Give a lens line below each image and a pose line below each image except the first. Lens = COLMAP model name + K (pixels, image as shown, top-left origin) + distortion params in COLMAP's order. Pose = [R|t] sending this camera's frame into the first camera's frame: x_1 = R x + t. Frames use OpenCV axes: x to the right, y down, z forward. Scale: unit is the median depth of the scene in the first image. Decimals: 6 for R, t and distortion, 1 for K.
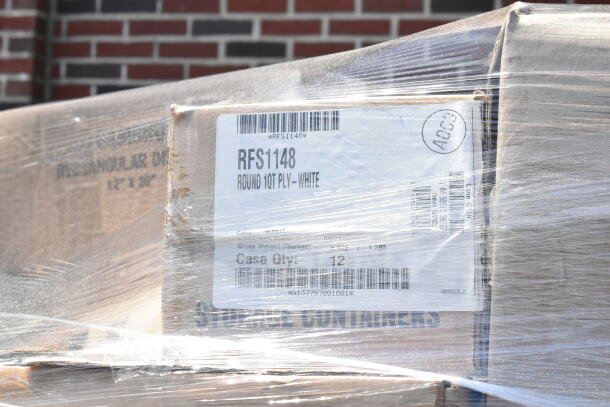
lens RADIAL K [[1374.0, 0, 304.5], [0, 1374.0, 204.5], [0, 0, 1]] dist [0.439747, 0.000000]
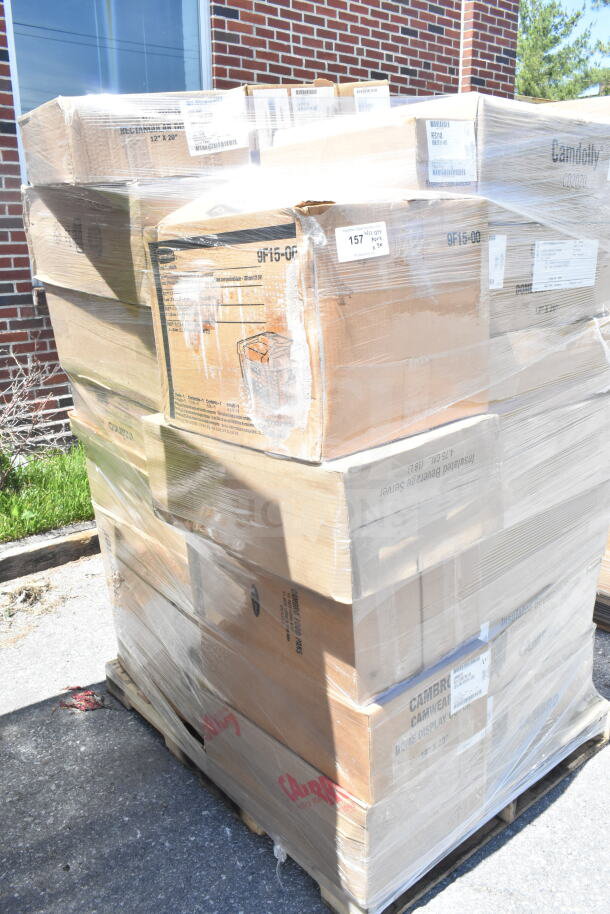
lens RADIAL K [[765.3, 0, 308.9], [0, 765.3, 456.1], [0, 0, 1]] dist [-0.021124, 0.009494]
pose [[0.561708, -0.291846, 0.774151, -1.887179], [-0.010382, 0.933156, 0.359323, 0.032236], [-0.827270, -0.209872, 0.521131, 0.118655]]
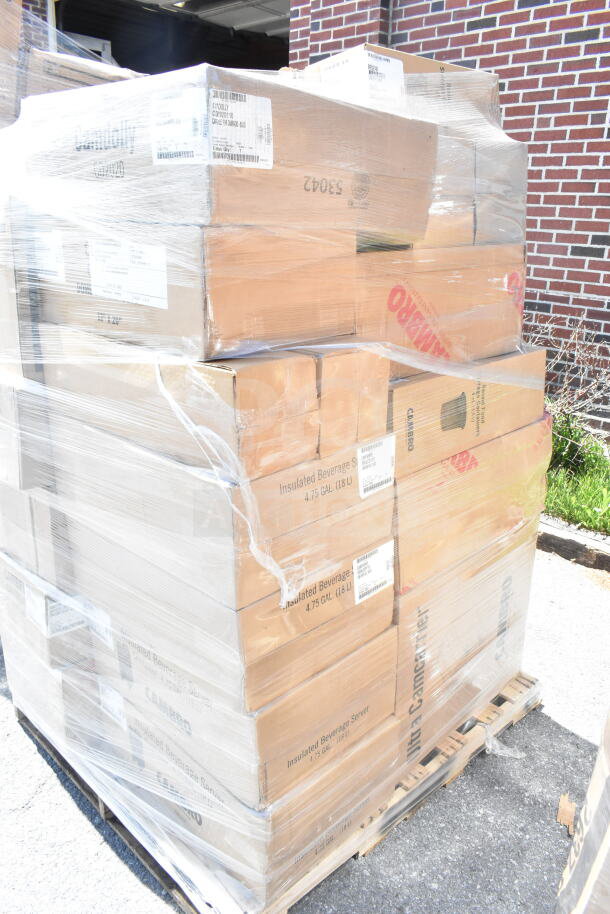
lens RADIAL K [[704.3, 0, 307.3], [0, 704.3, 458.5], [0, 0, 1]] dist [-0.012516, 0.002663]
pose [[0.861883, 0.143745, -0.486307, 1.952513], [0.048273, 0.931372, 0.360853, 0.135892], [0.504804, -0.334489, 0.795796, -0.551238]]
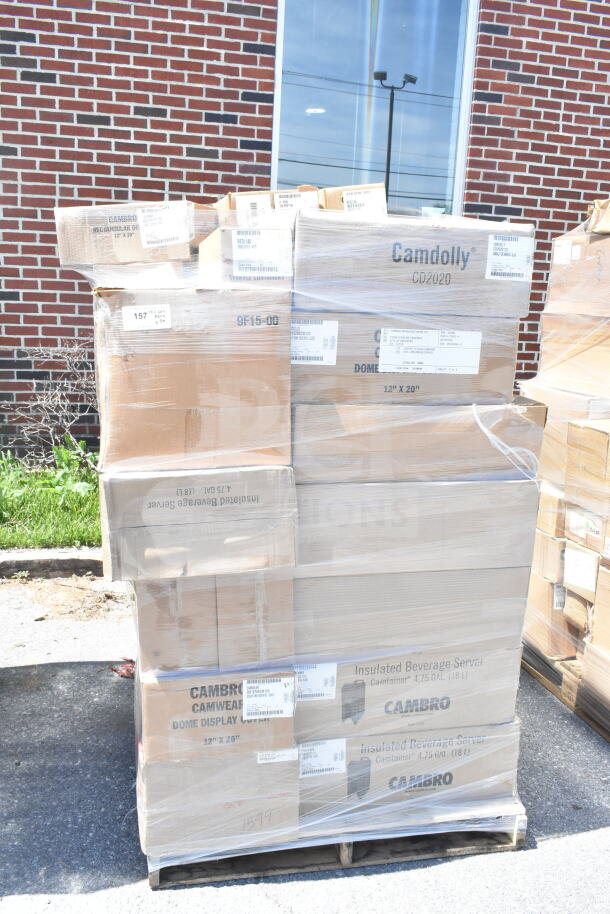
lens RADIAL K [[814.7, 0, 305.8], [0, 814.7, 456.5], [0, 0, 1]] dist [-0.021234, -0.001151]
pose [[0.890742, -0.107047, 0.441723, -1.067611], [-0.025653, 0.958479, 0.284008, -0.117012], [-0.453784, -0.264309, 0.851012, -1.465748]]
